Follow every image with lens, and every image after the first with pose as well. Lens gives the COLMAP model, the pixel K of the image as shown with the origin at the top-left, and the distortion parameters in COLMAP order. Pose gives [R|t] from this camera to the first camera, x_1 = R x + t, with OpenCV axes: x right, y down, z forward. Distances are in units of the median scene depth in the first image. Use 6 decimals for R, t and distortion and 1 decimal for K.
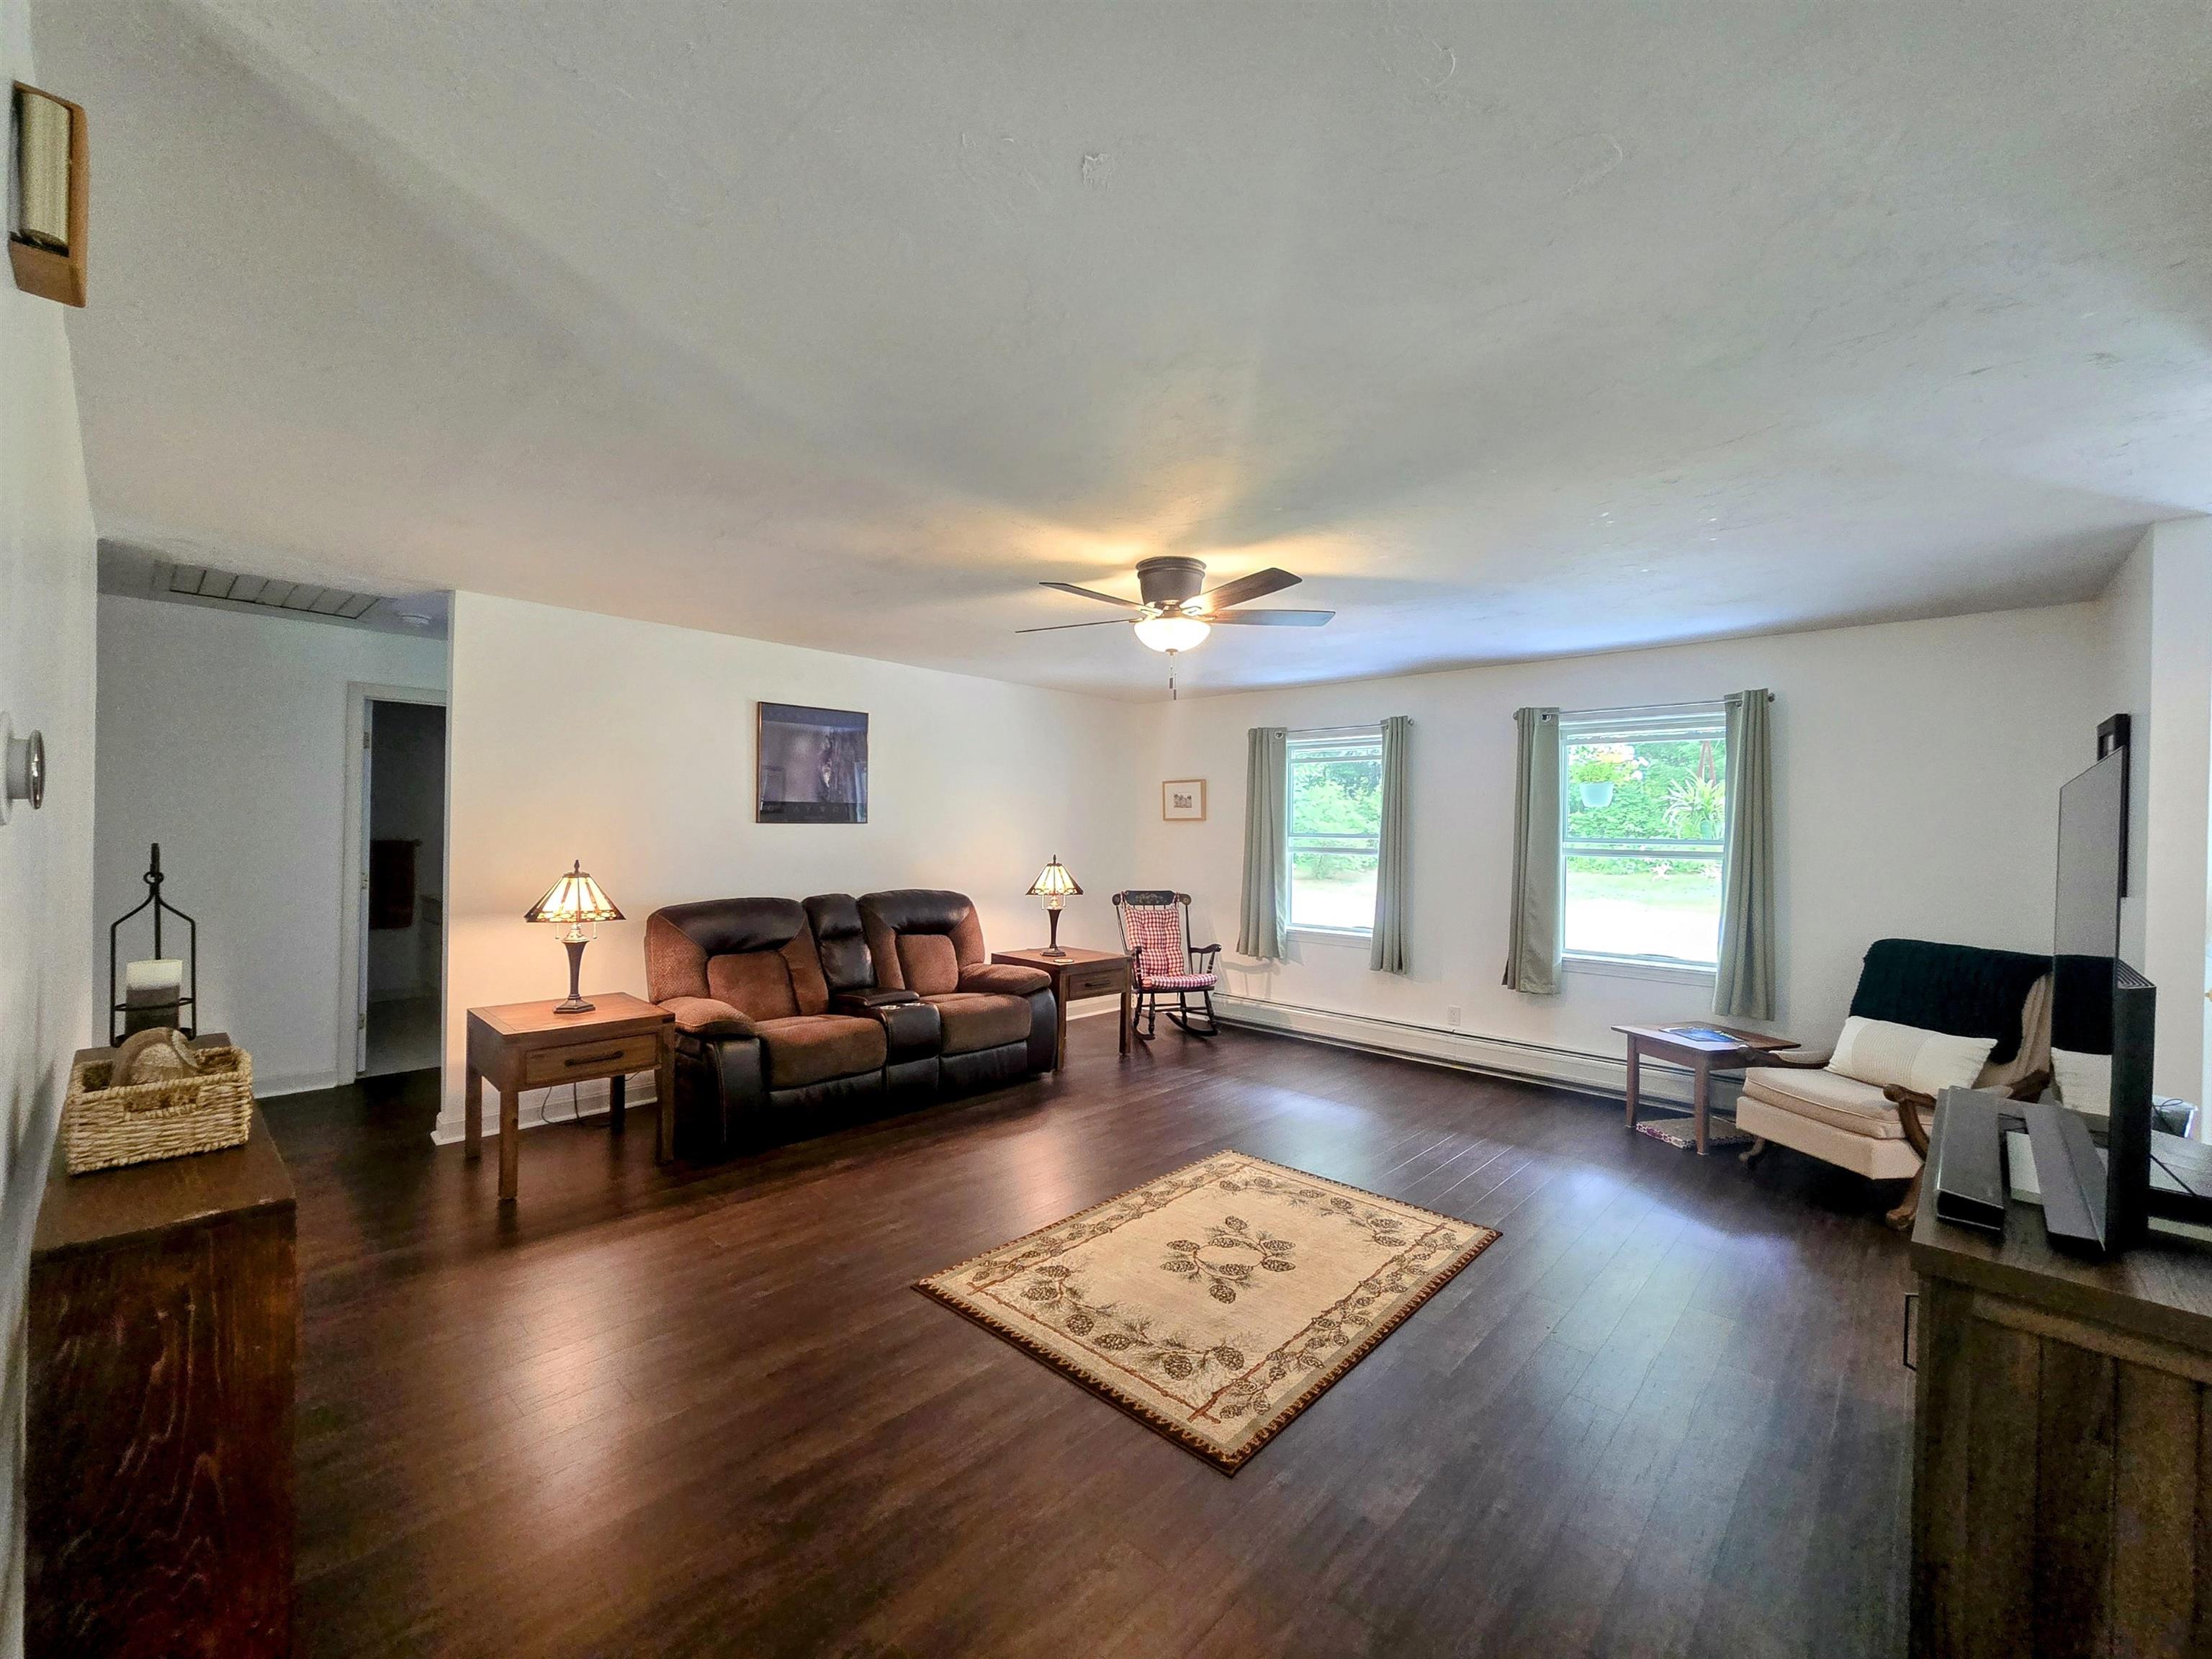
lens RADIAL K [[910.2, 0, 1094.8], [0, 910.2, 830.7], [0, 0, 1]] dist [-0.000702, -0.000062]
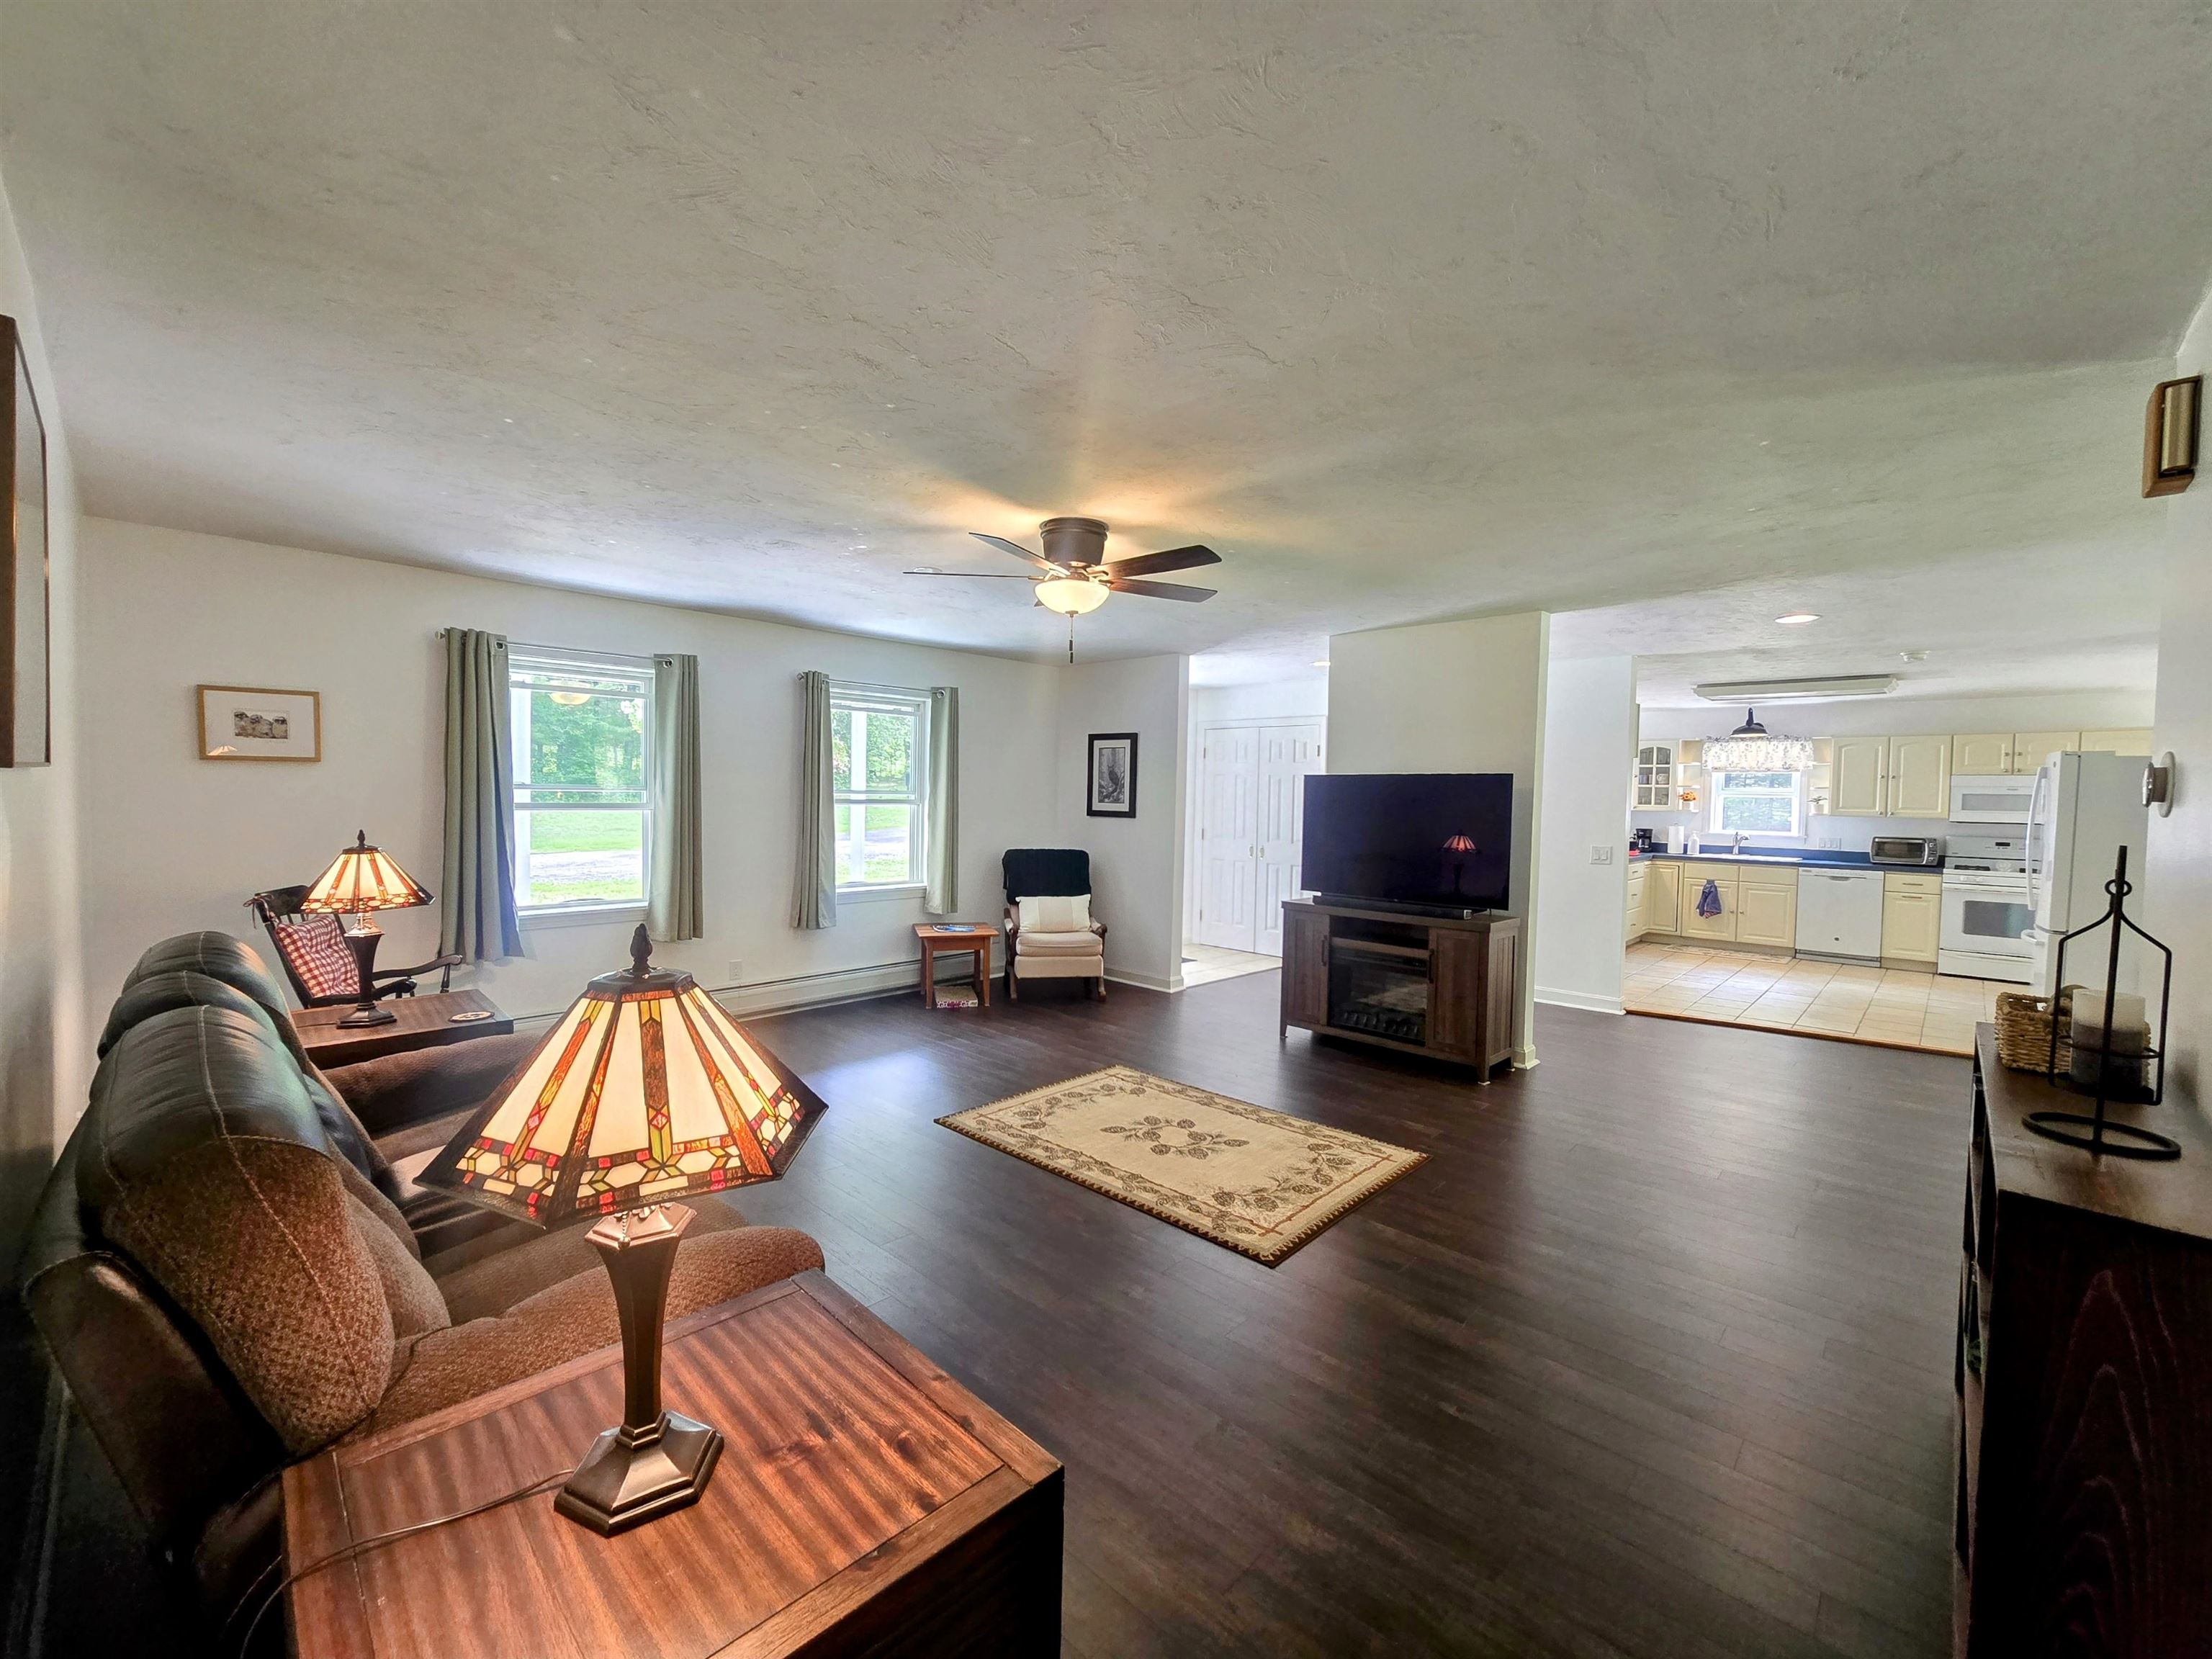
lens RADIAL K [[910.2, 0, 1094.8], [0, 910.2, 830.7], [0, 0, 1]] dist [-0.000702, -0.000062]
pose [[-0.000085, -0.059789, 0.998211, -0.924164], [-0.020847, 0.997994, 0.059775, -0.024032], [-0.999783, -0.020804, -0.001331, 0.954956]]
